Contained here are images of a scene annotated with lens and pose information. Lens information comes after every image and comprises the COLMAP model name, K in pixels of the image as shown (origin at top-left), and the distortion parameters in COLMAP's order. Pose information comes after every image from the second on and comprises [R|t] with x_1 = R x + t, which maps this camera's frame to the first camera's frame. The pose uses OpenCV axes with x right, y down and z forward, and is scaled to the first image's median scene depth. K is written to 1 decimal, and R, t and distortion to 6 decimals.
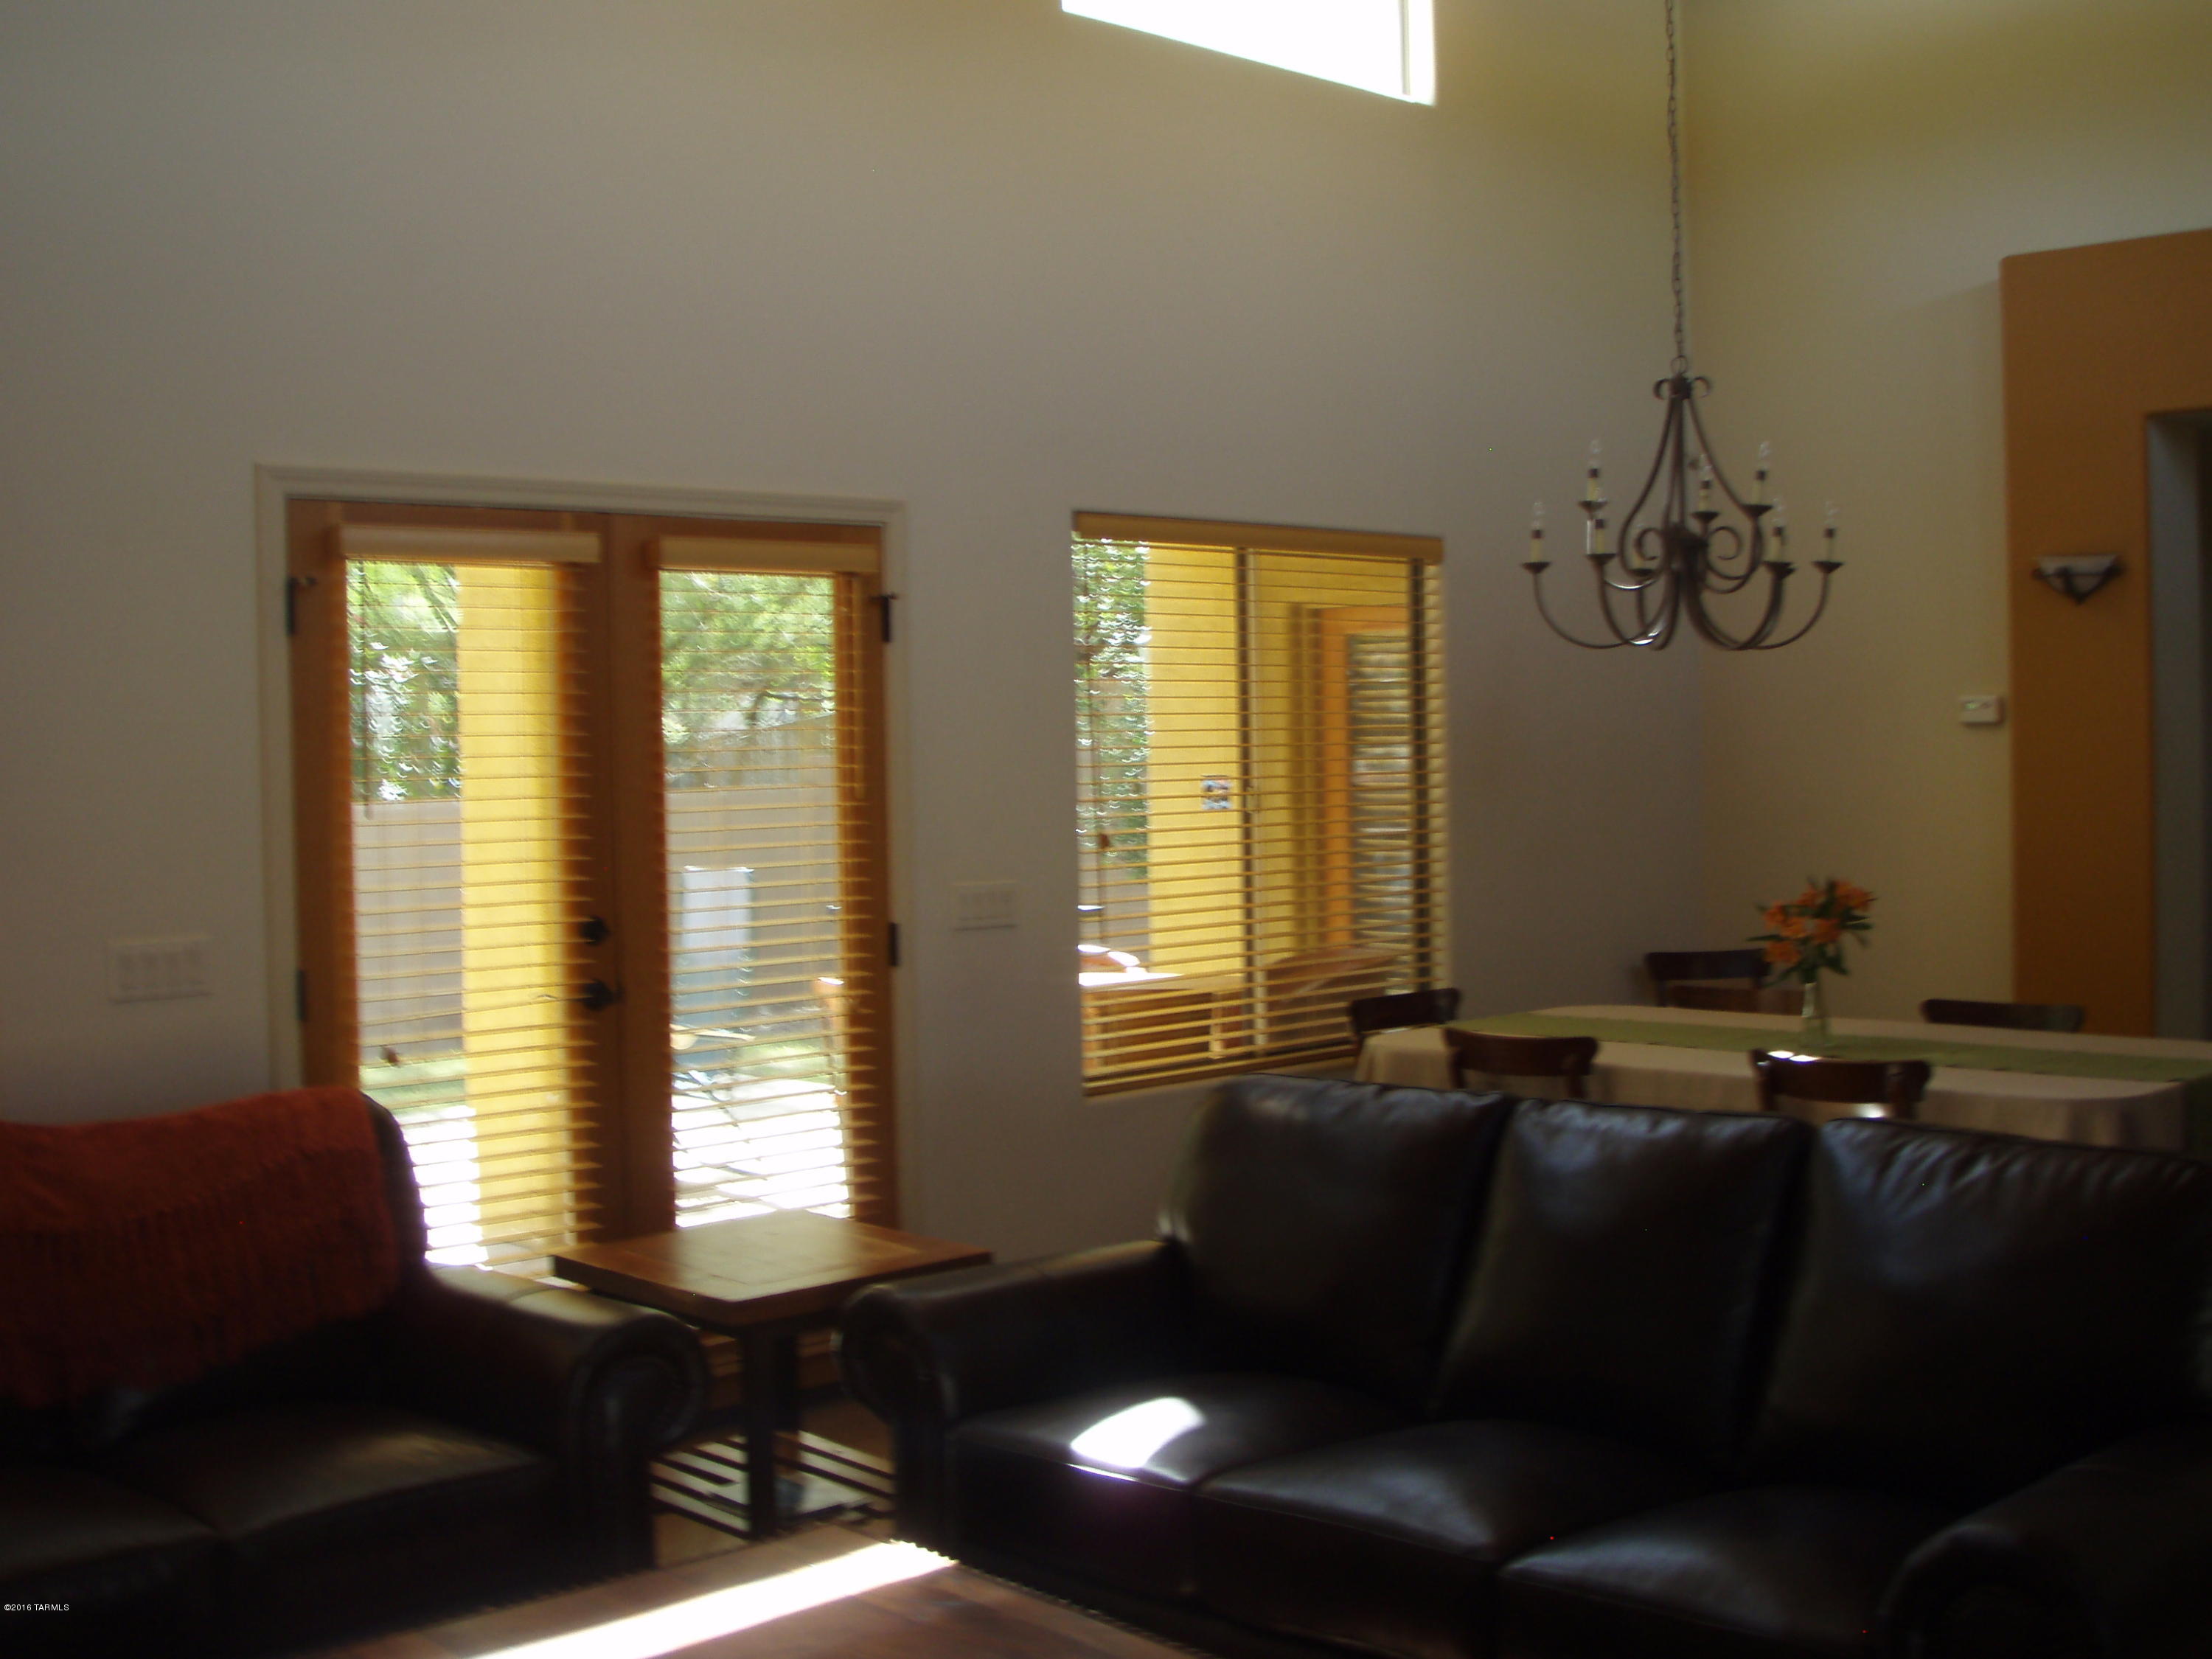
lens RADIAL K [[2545.2, 0, 1106.0], [0, 2545.2, 829.5], [0, 0, 1]] dist [-0.166428, 0.259188]
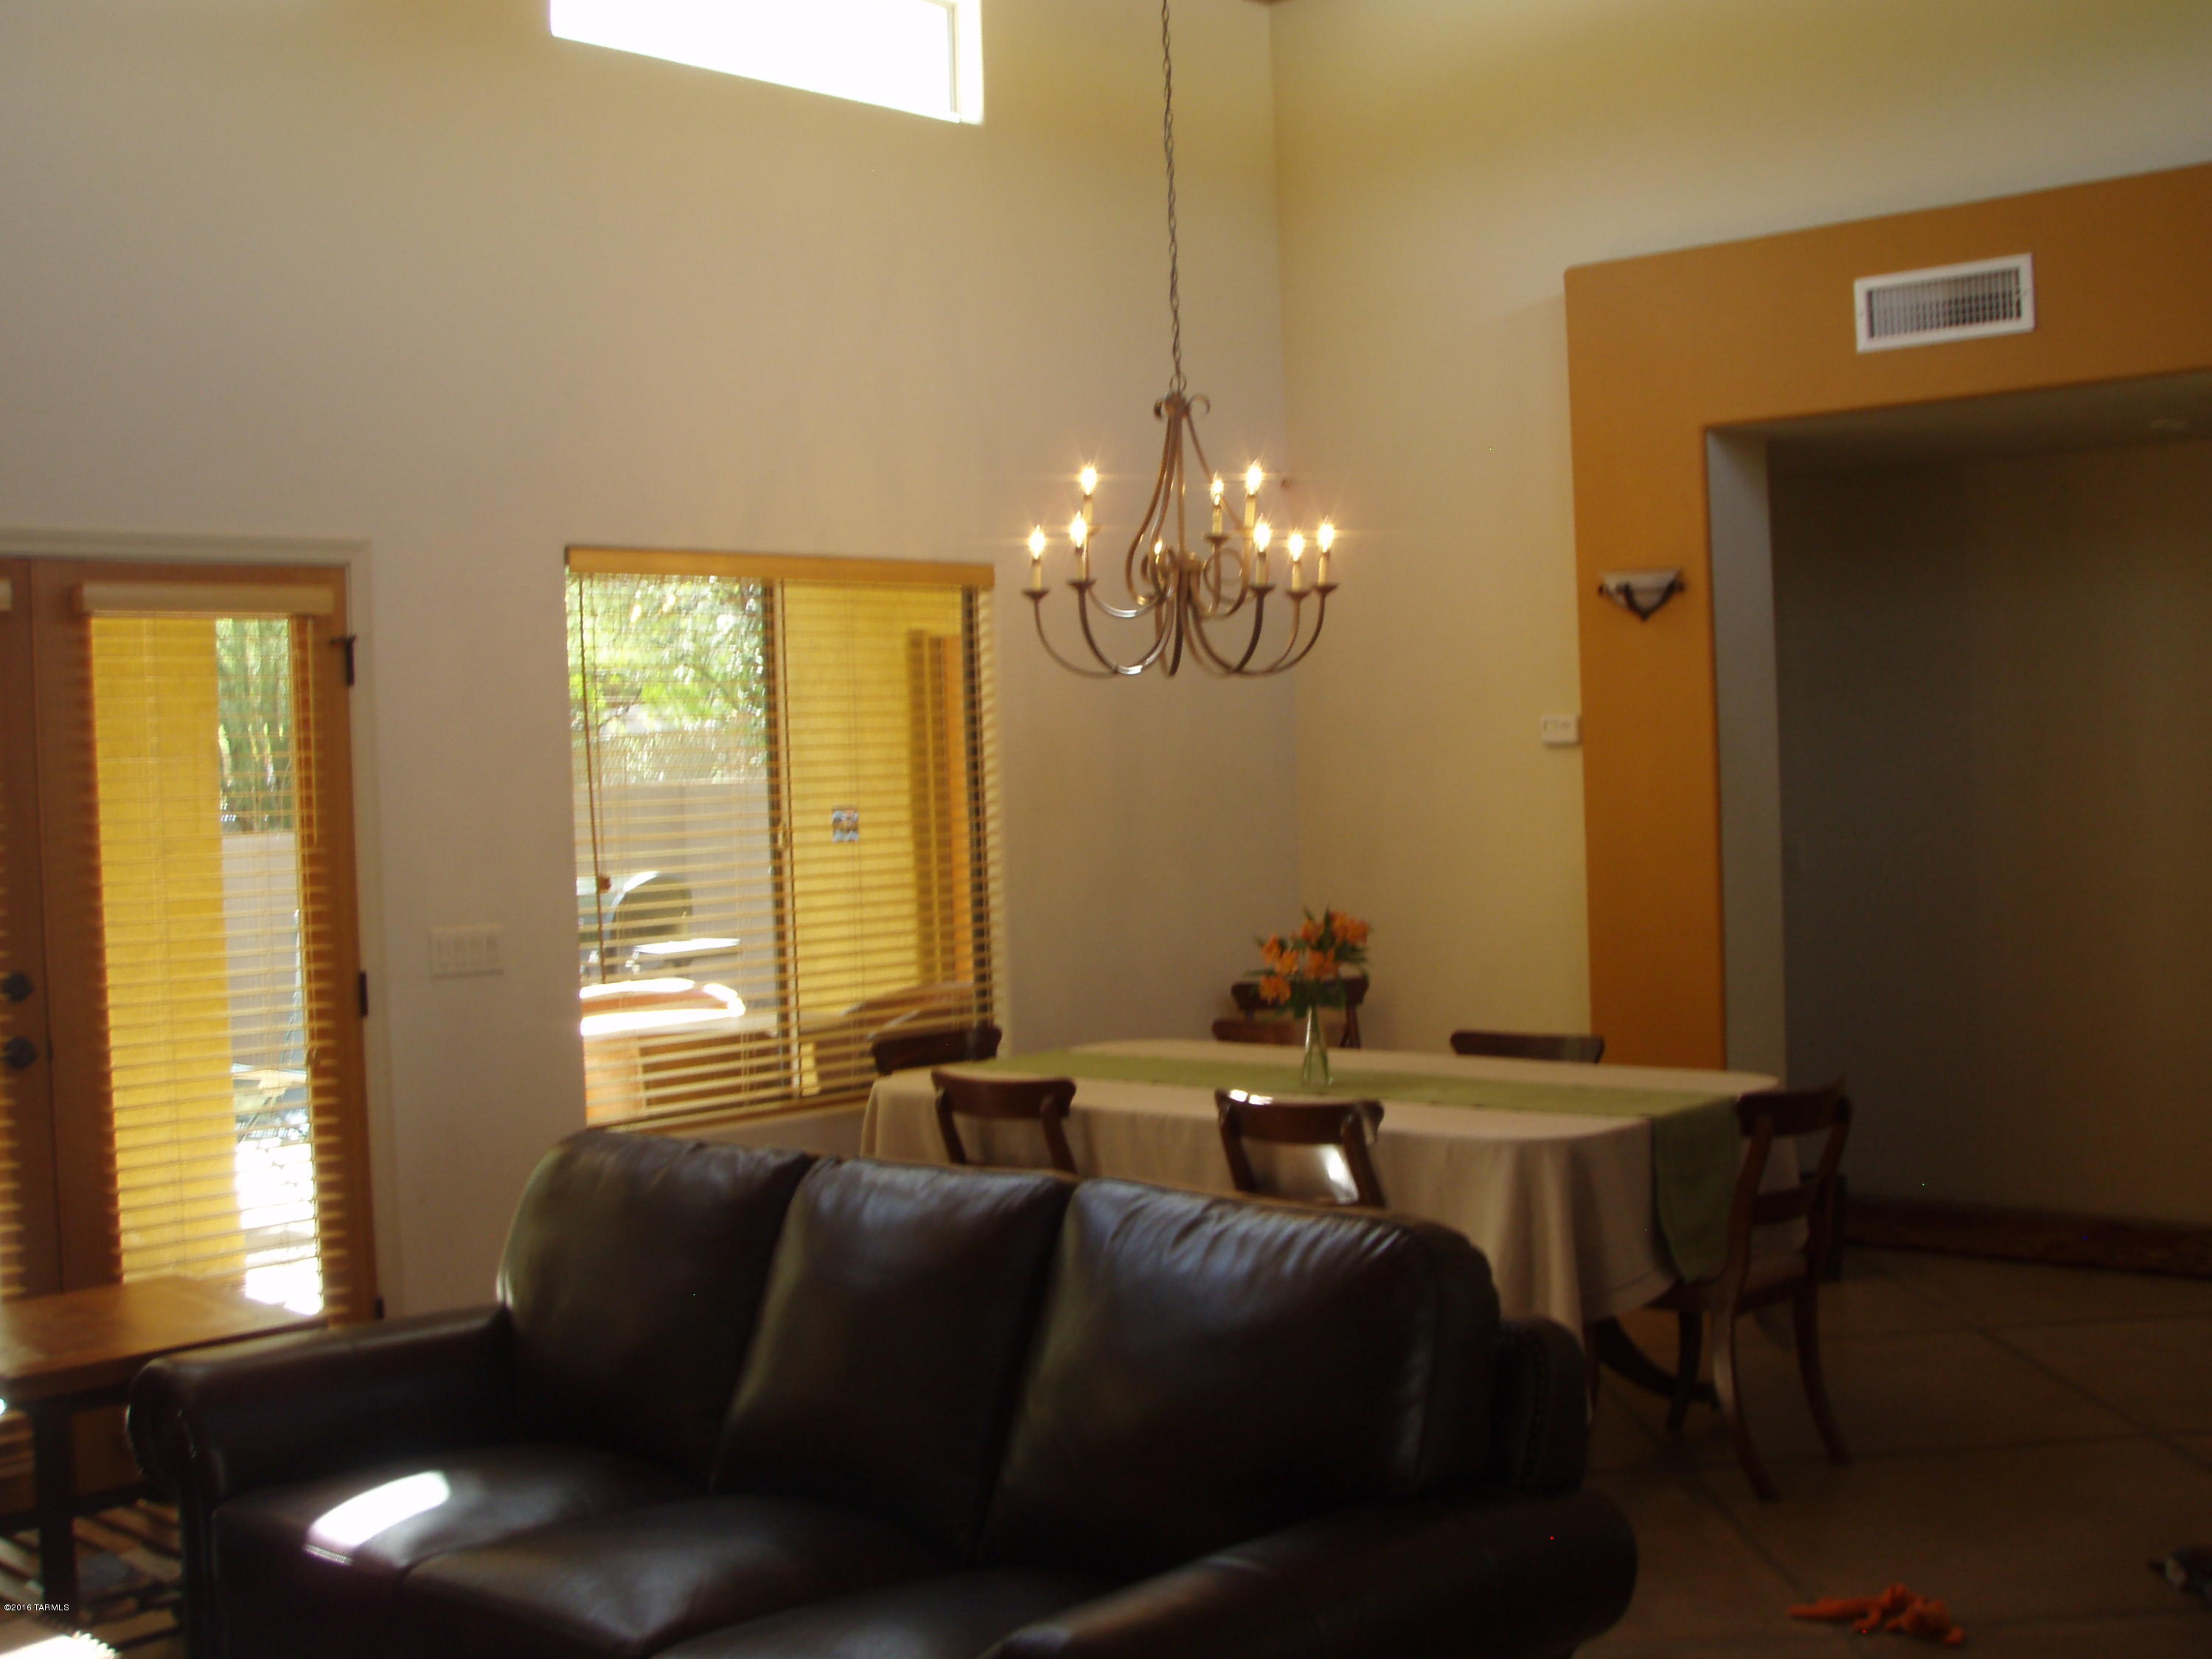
lens RADIAL K [[2535.9, 0, 1022.1], [0, 2535.9, 810.5], [0, 0, 1]] dist [-0.134167, 0.043207]
pose [[0.999571, -0.016377, 0.024270, 0.143913], [0.016753, 0.999741, -0.015380, -0.005831], [-0.024011, 0.015780, 0.999587, 0.025974]]
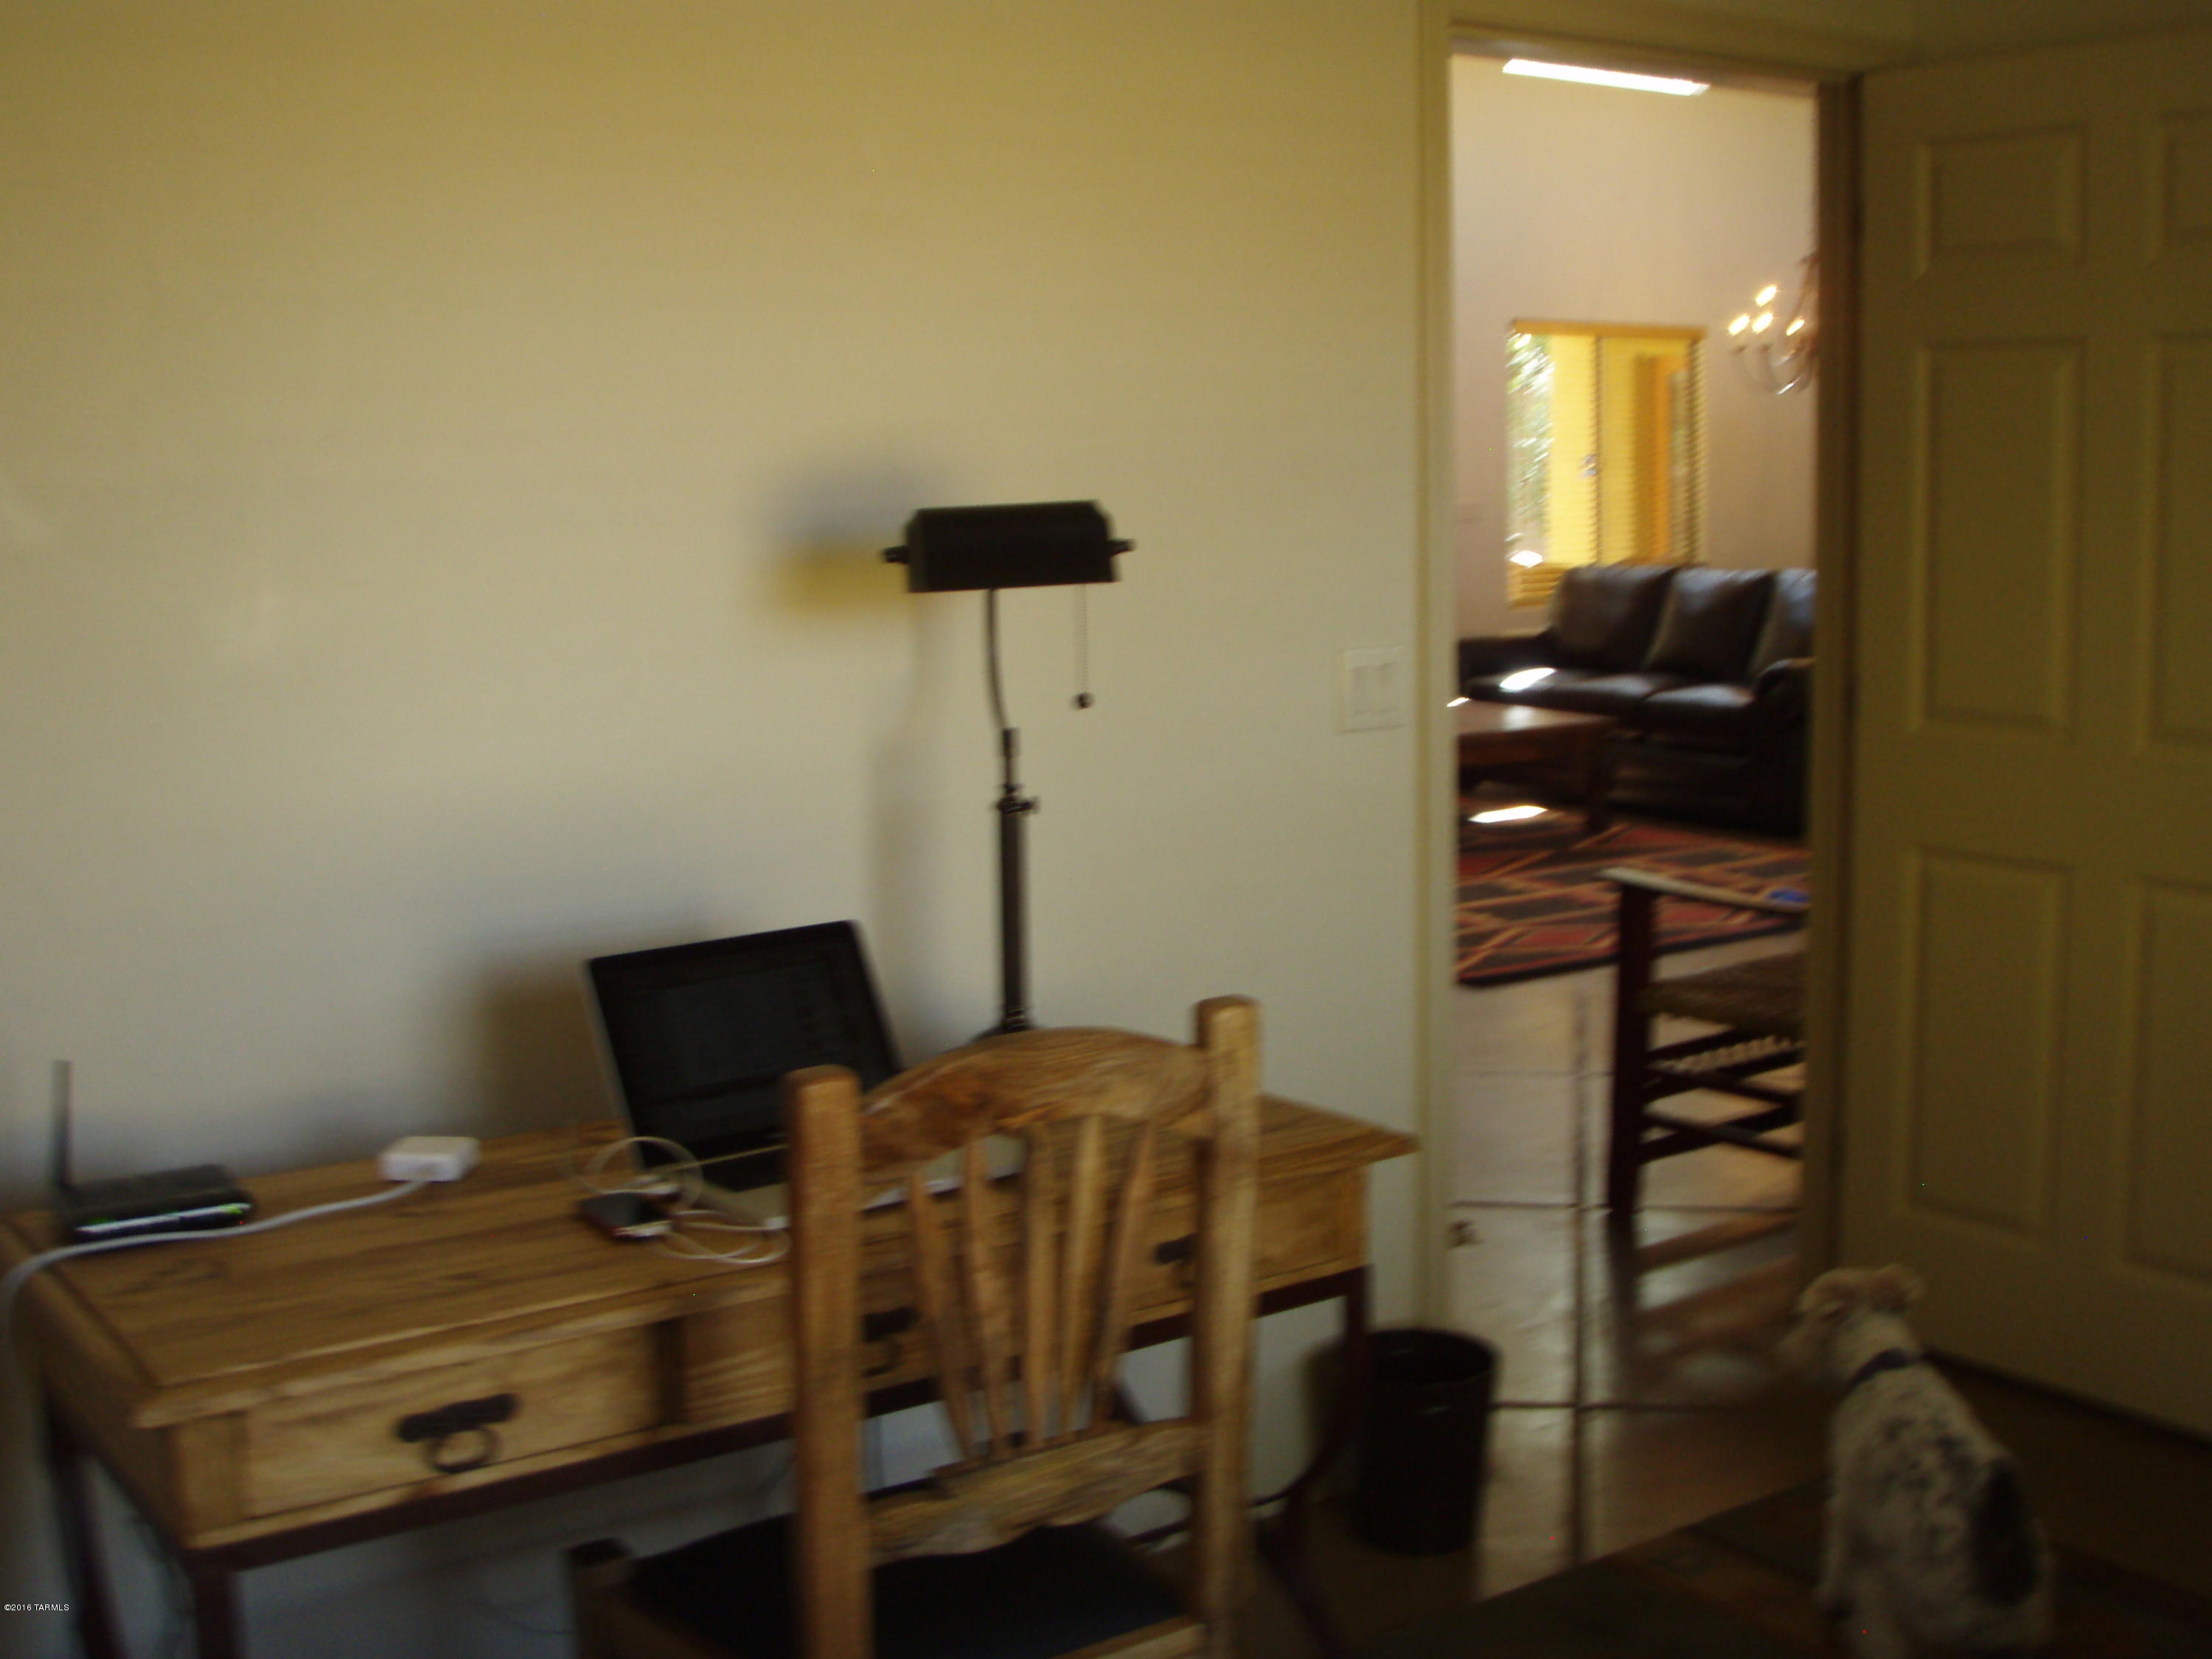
lens RADIAL K [[2545.2, 0, 1106.0], [0, 2545.2, 829.5], [0, 0, 1]] dist [-0.166428, 0.259188]
pose [[0.987809, 0.041237, -0.150113, -0.018834], [-0.022422, 0.991911, 0.124937, 0.039838], [0.154051, -0.120048, 0.980743, -1.178602]]
